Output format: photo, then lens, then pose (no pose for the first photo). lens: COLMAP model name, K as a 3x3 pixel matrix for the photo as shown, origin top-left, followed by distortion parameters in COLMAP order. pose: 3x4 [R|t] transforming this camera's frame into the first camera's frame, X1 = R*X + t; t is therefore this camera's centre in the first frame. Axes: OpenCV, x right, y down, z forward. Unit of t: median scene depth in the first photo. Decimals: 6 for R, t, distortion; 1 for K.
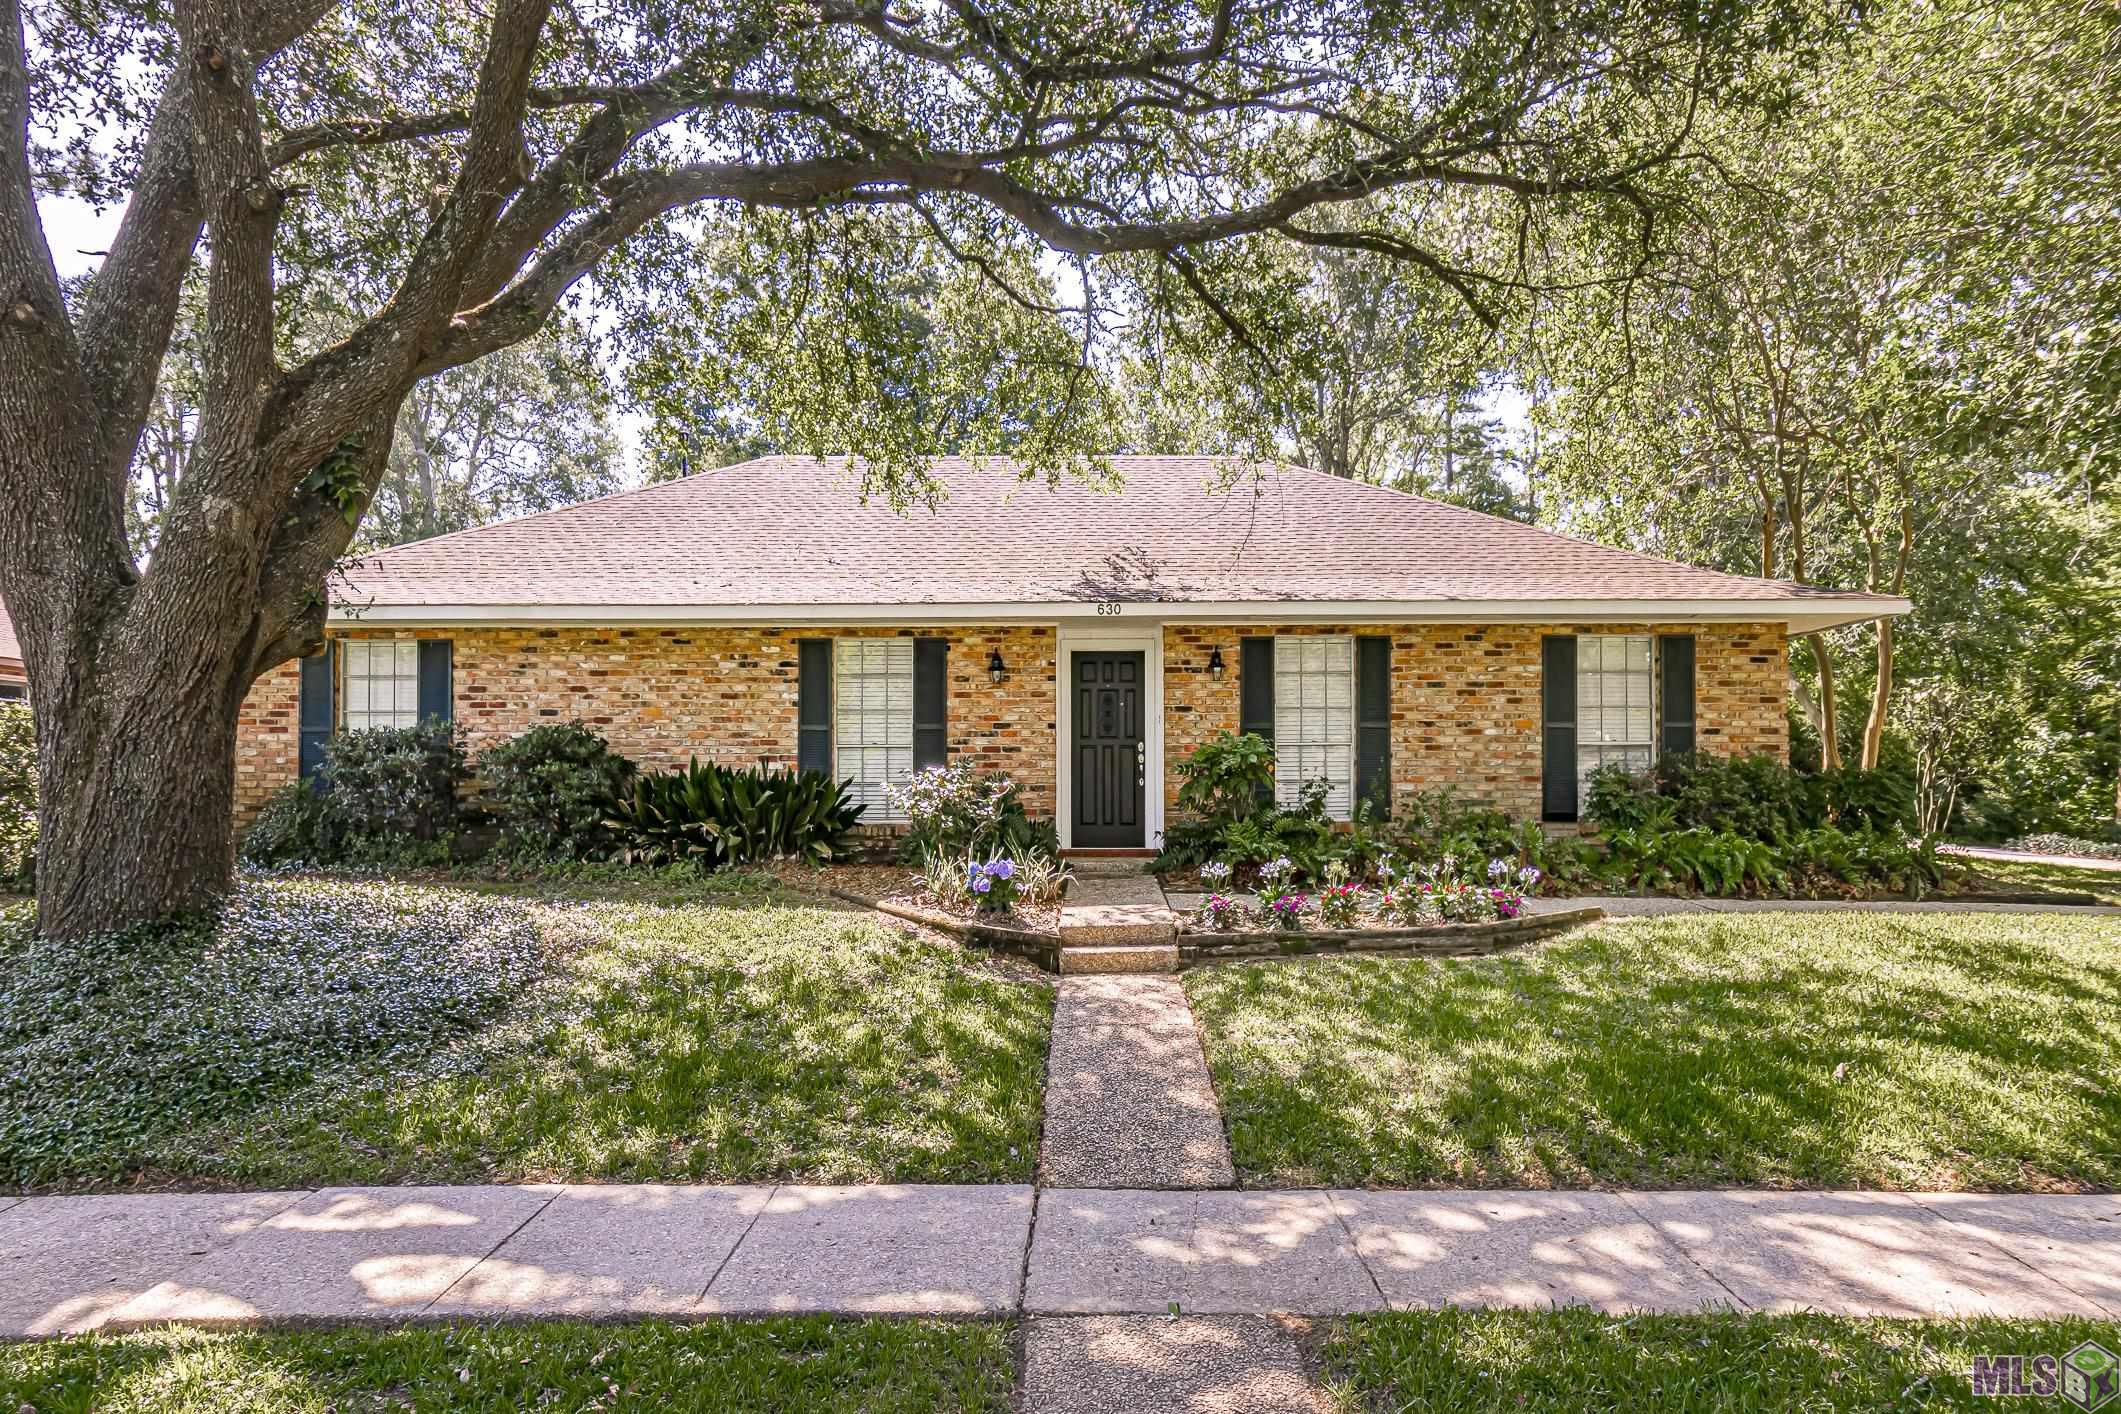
lens RADIAL K [[1170.4, 0, 1061.2], [0, 1170.4, 717.1], [0, 0, 1]] dist [0.004431, 0.000861]
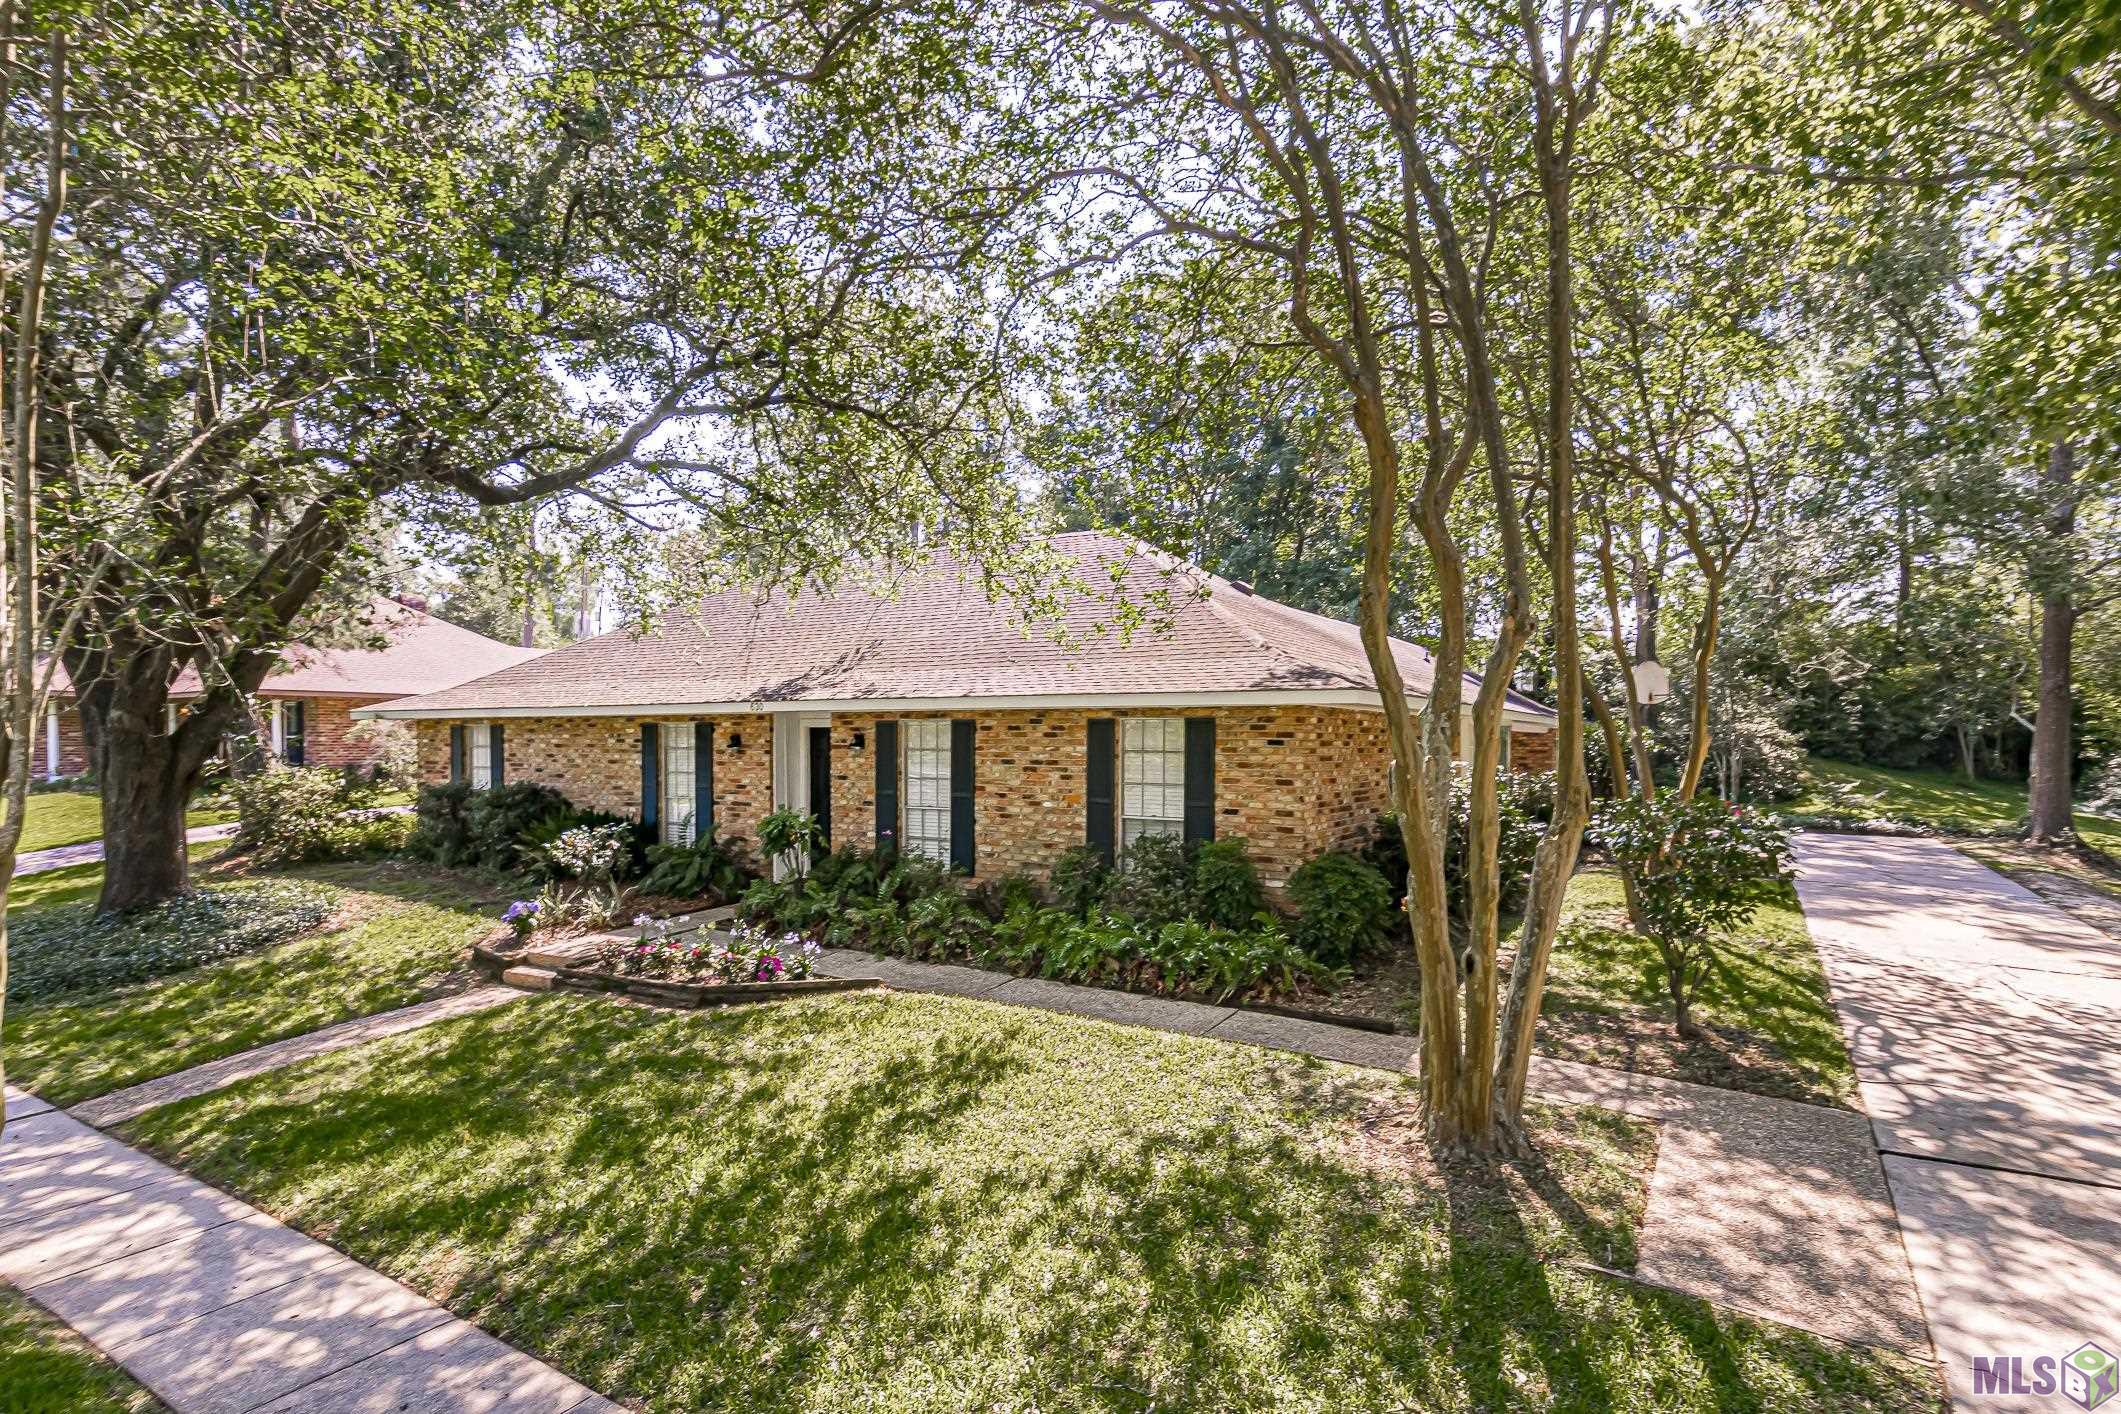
lens RADIAL K [[1044.6, 0, 1061.3], [0, 1044.6, 707.5], [0, 0, 1]] dist [0.001216, -0.000285]
pose [[0.866129, -0.010194, -0.499716, 0.884833], [0.023676, 0.999506, 0.020646, -0.101861], [0.499259, -0.029713, 0.865943, 0.131271]]
